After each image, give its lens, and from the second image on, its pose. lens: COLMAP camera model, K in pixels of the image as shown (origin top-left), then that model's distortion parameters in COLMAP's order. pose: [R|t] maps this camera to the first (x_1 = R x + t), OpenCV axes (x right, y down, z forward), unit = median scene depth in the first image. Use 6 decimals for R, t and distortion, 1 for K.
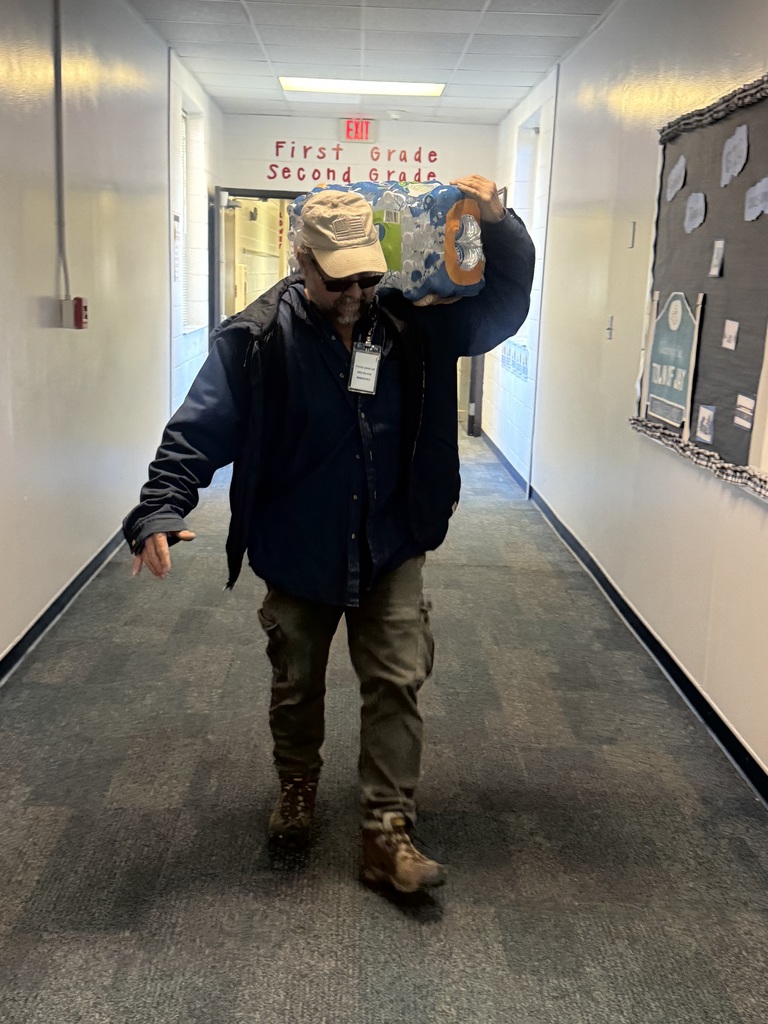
lens RADIAL K [[1205.3, 0, 384.3], [0, 1205.3, 513.4], [0, 0, 1]] dist [-0.005663, 0.000000]
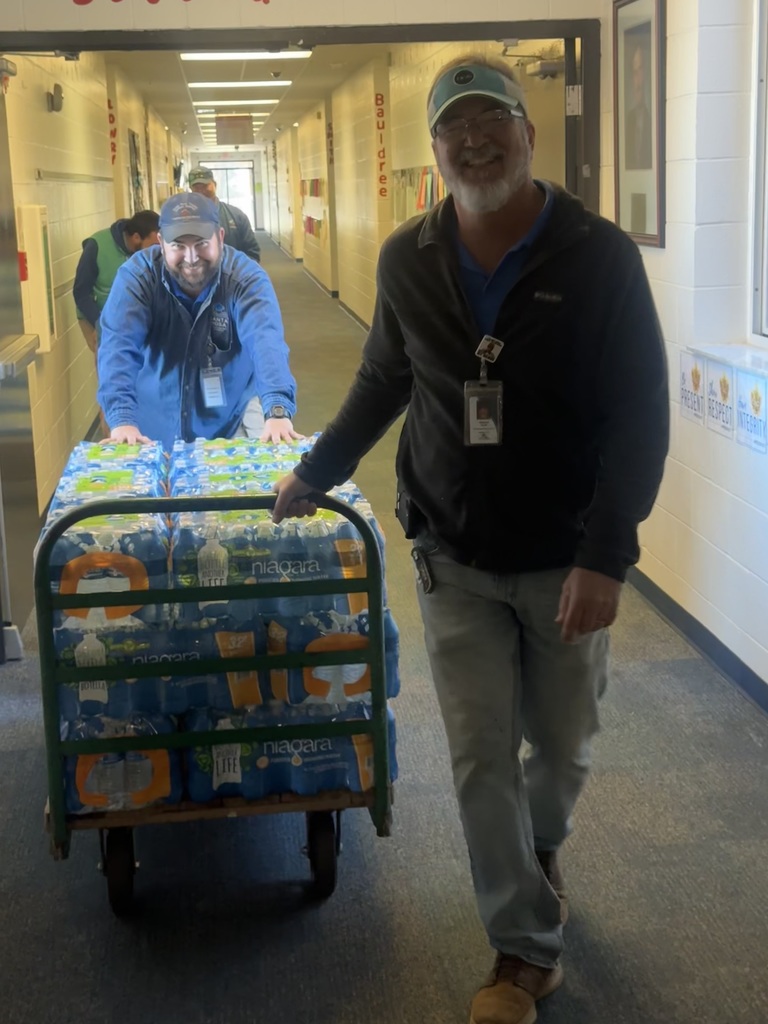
lens RADIAL K [[1548.9, 0, 382.4], [0, 1548.9, 510.0], [0, 0, 1]] dist [0.124909, 0.000000]
pose [[0.994700, -0.078014, 0.066979, -0.030773], [0.077446, 0.996935, 0.011040, -0.075805], [-0.067635, -0.005794, 0.997693, 0.344402]]
